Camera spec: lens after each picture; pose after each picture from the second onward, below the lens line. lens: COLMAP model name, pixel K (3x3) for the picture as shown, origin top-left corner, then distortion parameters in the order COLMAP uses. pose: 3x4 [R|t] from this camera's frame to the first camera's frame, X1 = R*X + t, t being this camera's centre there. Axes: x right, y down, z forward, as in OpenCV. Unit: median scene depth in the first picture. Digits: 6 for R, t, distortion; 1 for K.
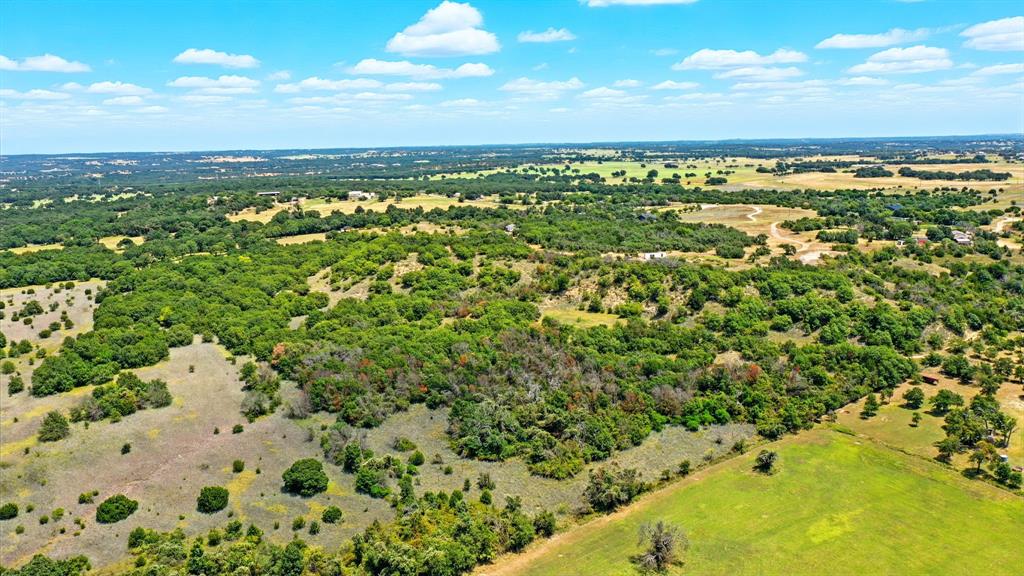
lens RADIAL K [[791.3, 0, 512.0], [0, 791.3, 288.0], [0, 0, 1]] dist [-0.004750, -0.001528]
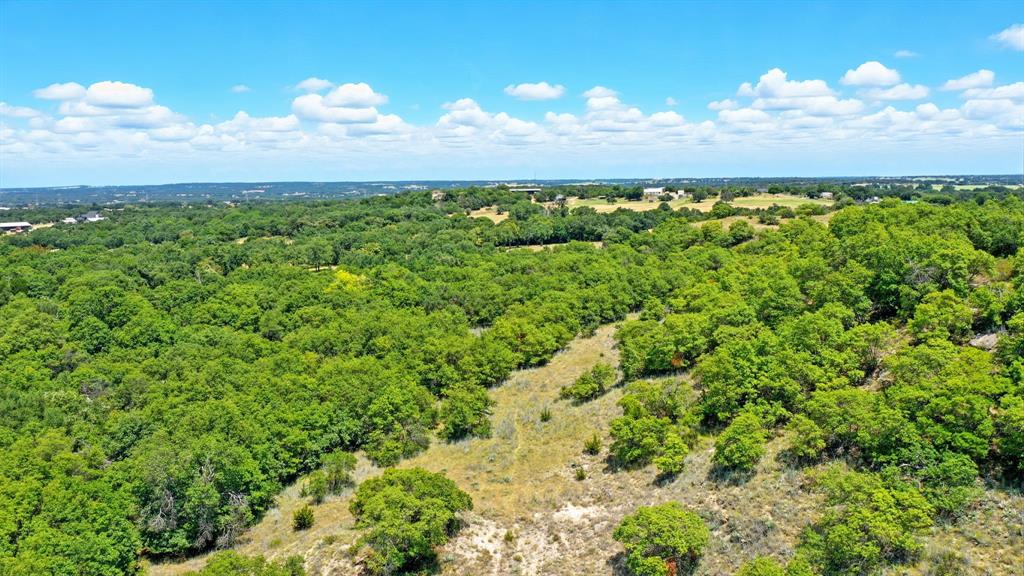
lens RADIAL K [[791.3, 0, 512.0], [0, 791.3, 288.0], [0, 0, 1]] dist [-0.004750, -0.001528]
pose [[0.939645, 0.051439, -0.338263, -0.283805], [-0.066090, 0.997303, -0.031931, -0.046998], [0.335708, 0.052359, 0.940510, 1.215260]]
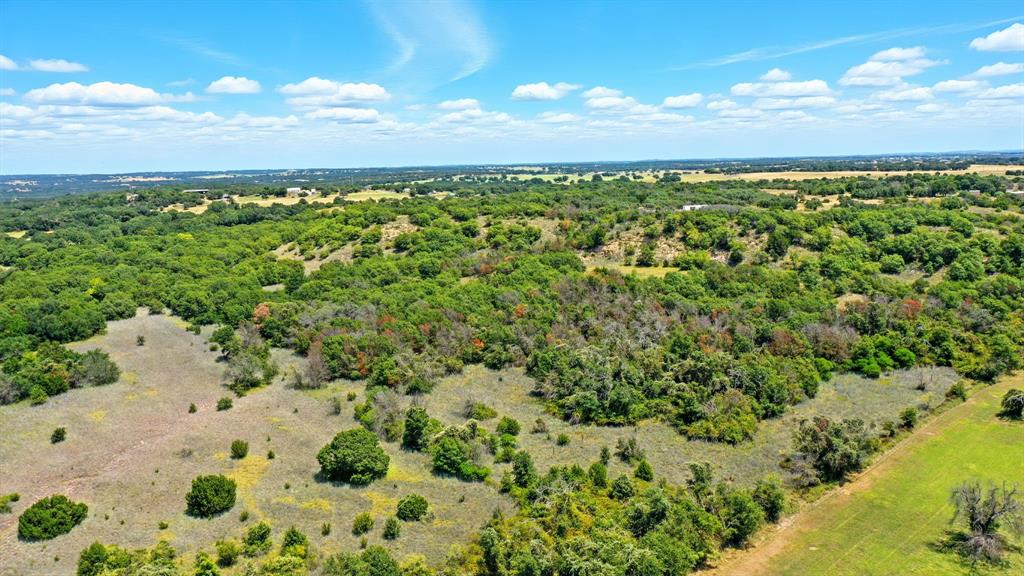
lens RADIAL K [[791.3, 0, 512.0], [0, 791.3, 288.0], [0, 0, 1]] dist [-0.004750, -0.001528]
pose [[0.994886, -0.020749, 0.098848, -0.132284], [0.023608, 0.999334, -0.027840, 0.083075], [-0.098205, 0.030031, 0.994713, 0.228049]]
